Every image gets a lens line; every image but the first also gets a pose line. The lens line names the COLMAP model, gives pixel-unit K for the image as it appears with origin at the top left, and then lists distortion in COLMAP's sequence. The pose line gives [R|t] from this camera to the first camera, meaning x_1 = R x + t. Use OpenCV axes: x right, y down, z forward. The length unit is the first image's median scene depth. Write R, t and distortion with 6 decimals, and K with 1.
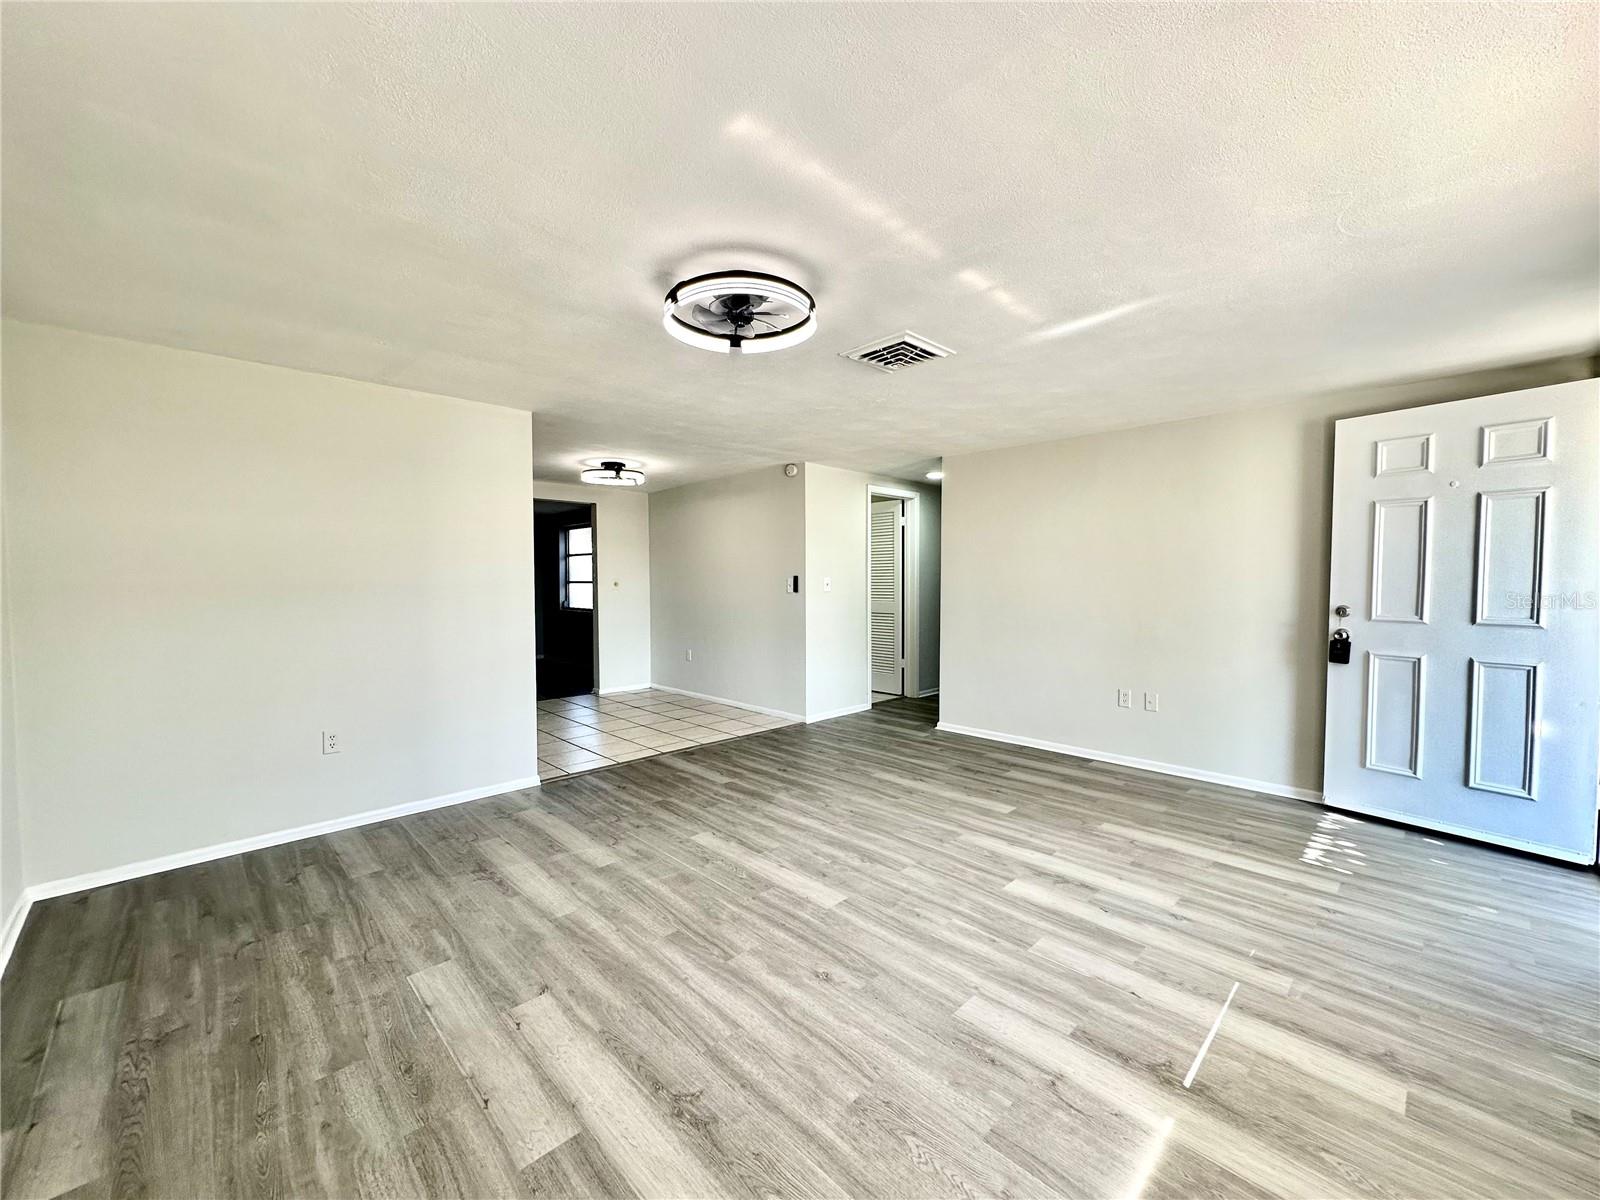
lens RADIAL K [[634.8, 0, 800.2], [0, 634.8, 602.6], [0, 0, 1]] dist [-0.003027, 0.000659]
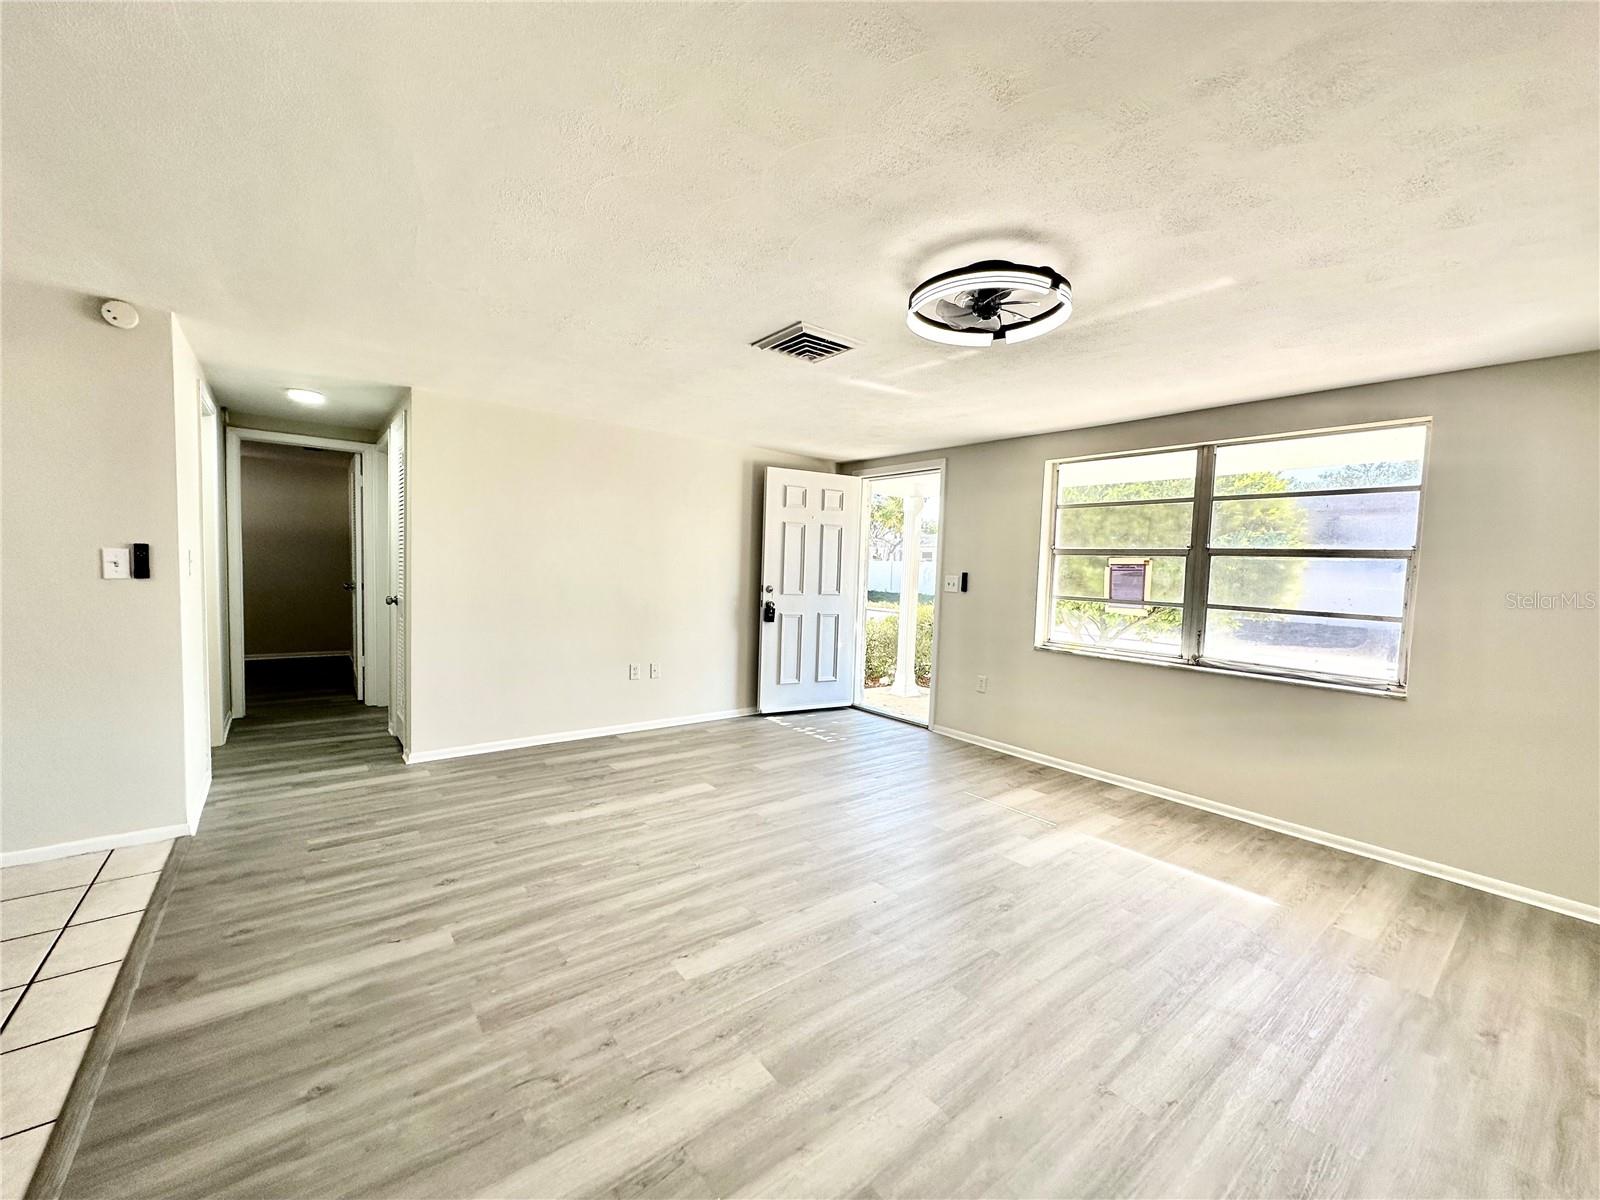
lens RADIAL K [[634.8, 0, 797.2], [0, 634.8, 605.6], [0, 0, 1]] dist [-0.003027, 0.000659]
pose [[0.110344, -0.057821, 0.992210, -0.710066], [0.003110, 0.998322, 0.057832, -0.037092], [-0.993889, -0.003296, 0.110339, 0.758377]]
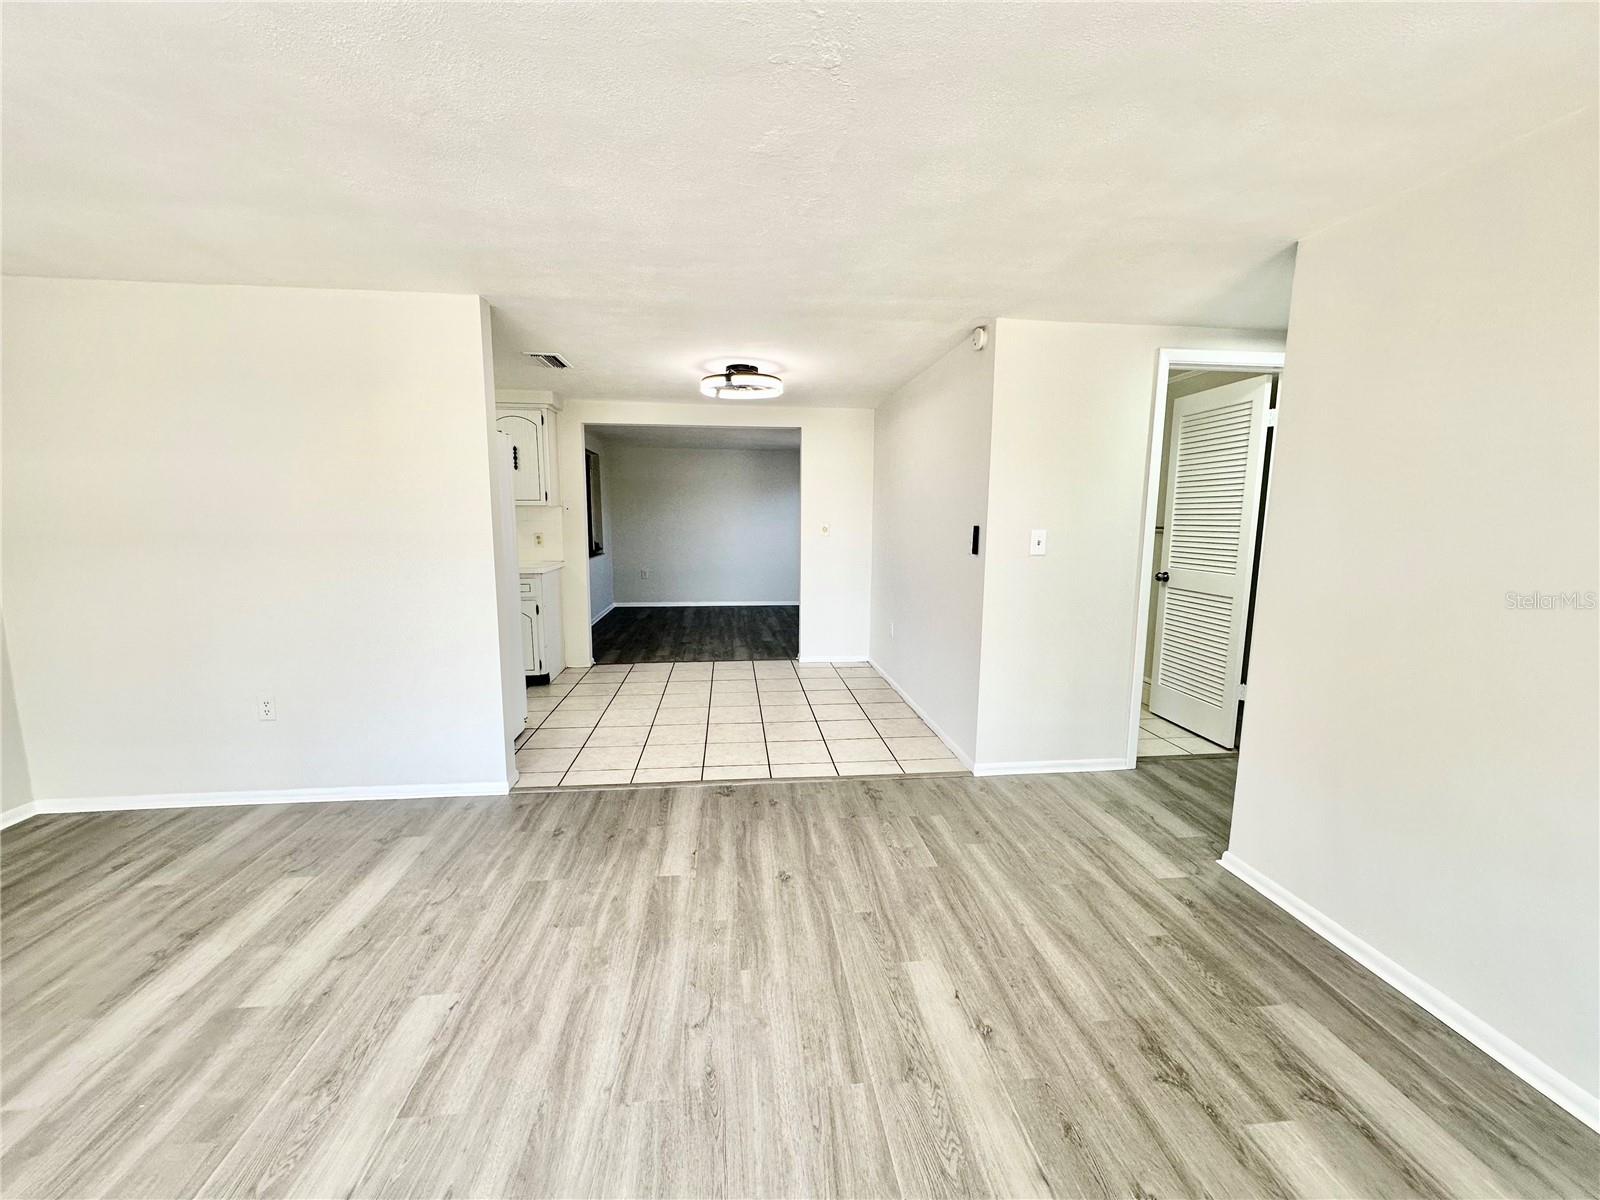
lens RADIAL K [[634.8, 0, 800.0], [0, 634.8, 603.5], [0, 0, 1]] dist [-0.003027, 0.000659]
pose [[0.786641, 0.095037, -0.610053, 0.379298], [-0.032358, 0.993070, 0.112980, -0.053376], [0.616563, -0.069135, 0.784265, 0.727290]]
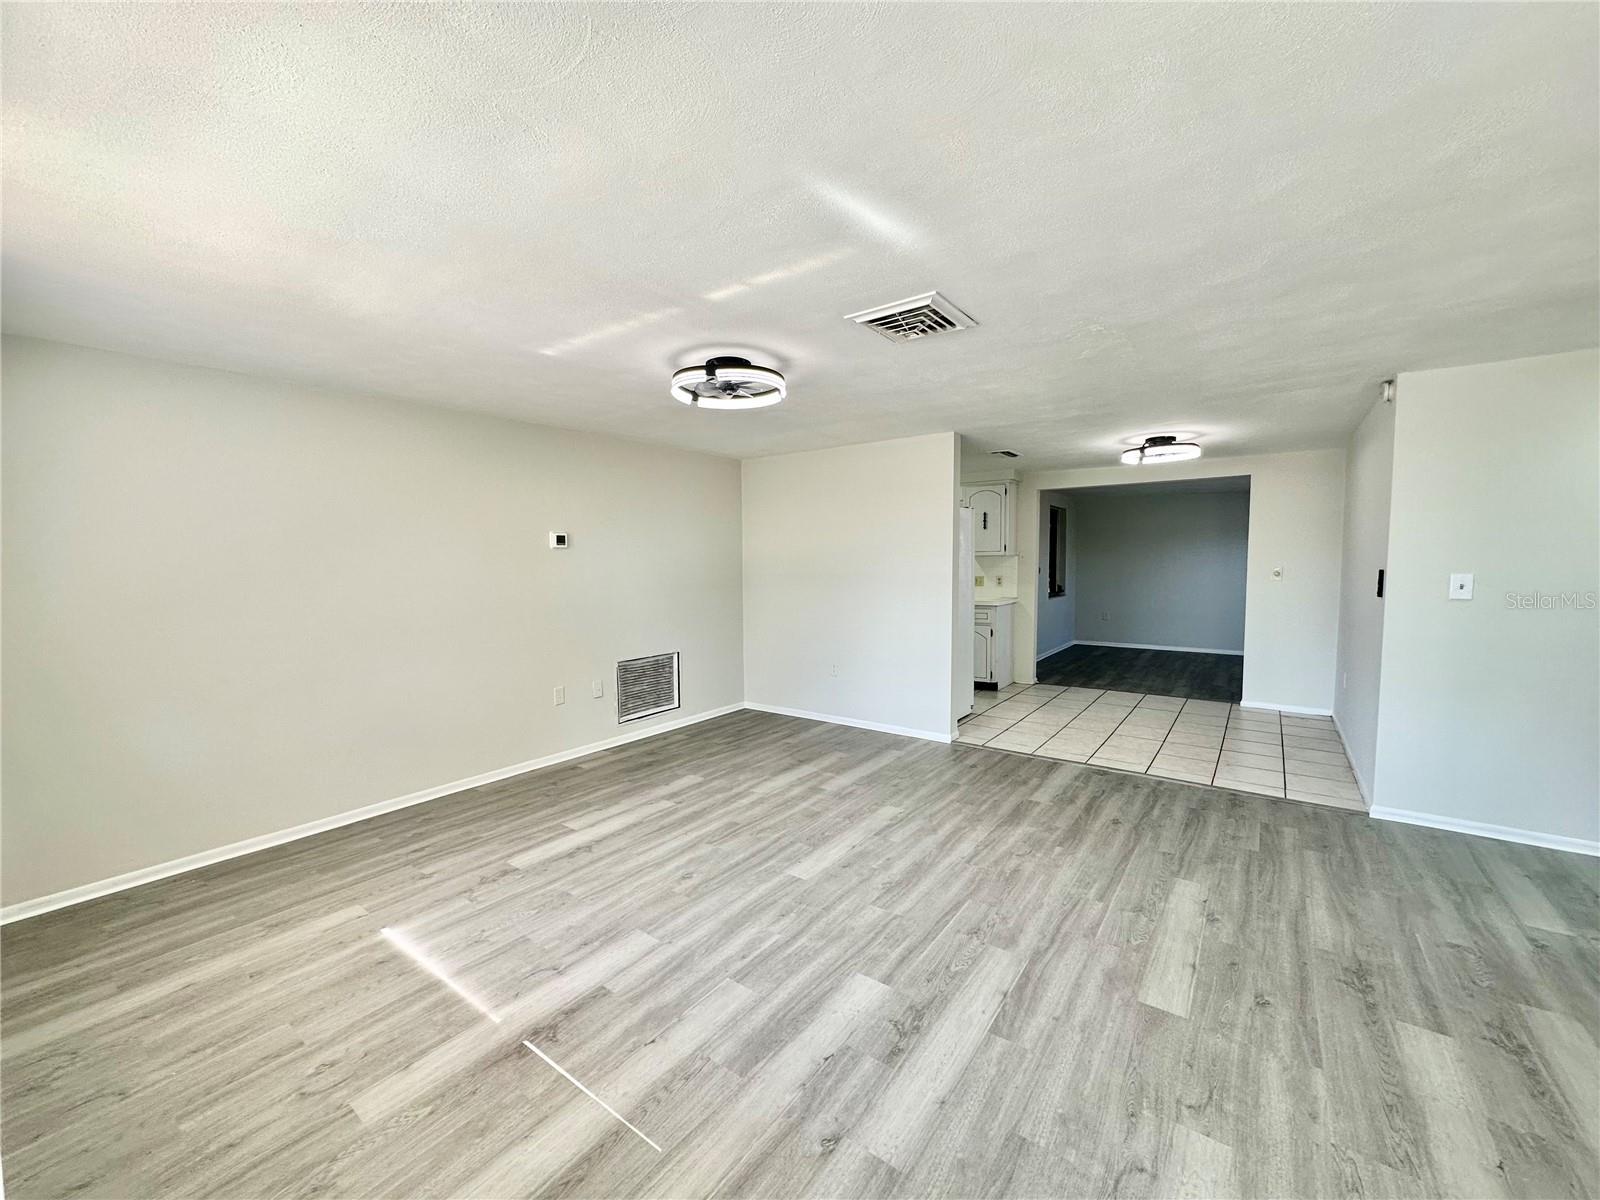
lens RADIAL K [[634.8, 0, 798.2], [0, 634.8, 603.9], [0, 0, 1]] dist [-0.003027, 0.000659]
pose [[0.156944, 0.070269, -0.985105, 0.825745], [-0.029777, 0.997349, 0.066398, -0.055490], [0.987159, 0.018913, 0.158620, 0.604058]]
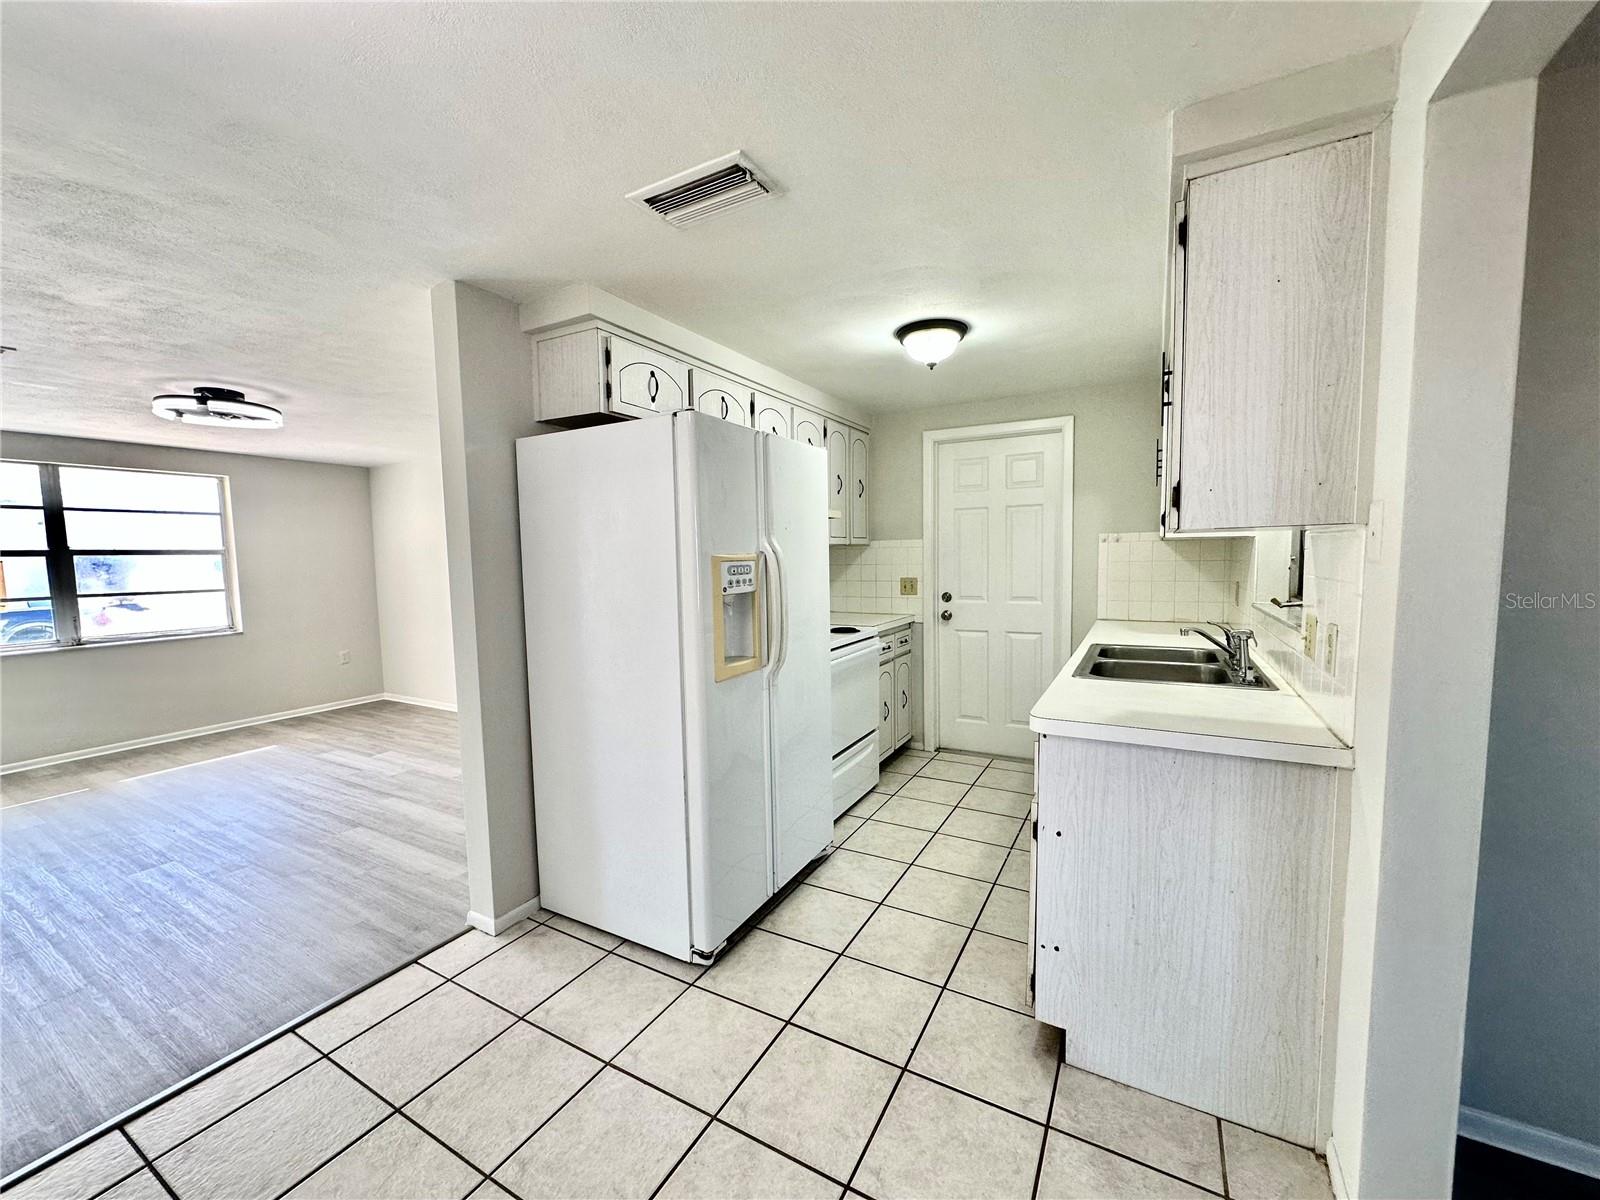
lens RADIAL K [[634.8, 0, 799.7], [0, 634.8, 602.7], [0, 0, 1]] dist [-0.003027, 0.000659]
pose [[-0.959128, 0.042048, -0.279833, -0.645309], [0.010190, 0.993389, 0.114340, -0.095212], [0.282791, 0.106815, -0.953216, 1.892517]]
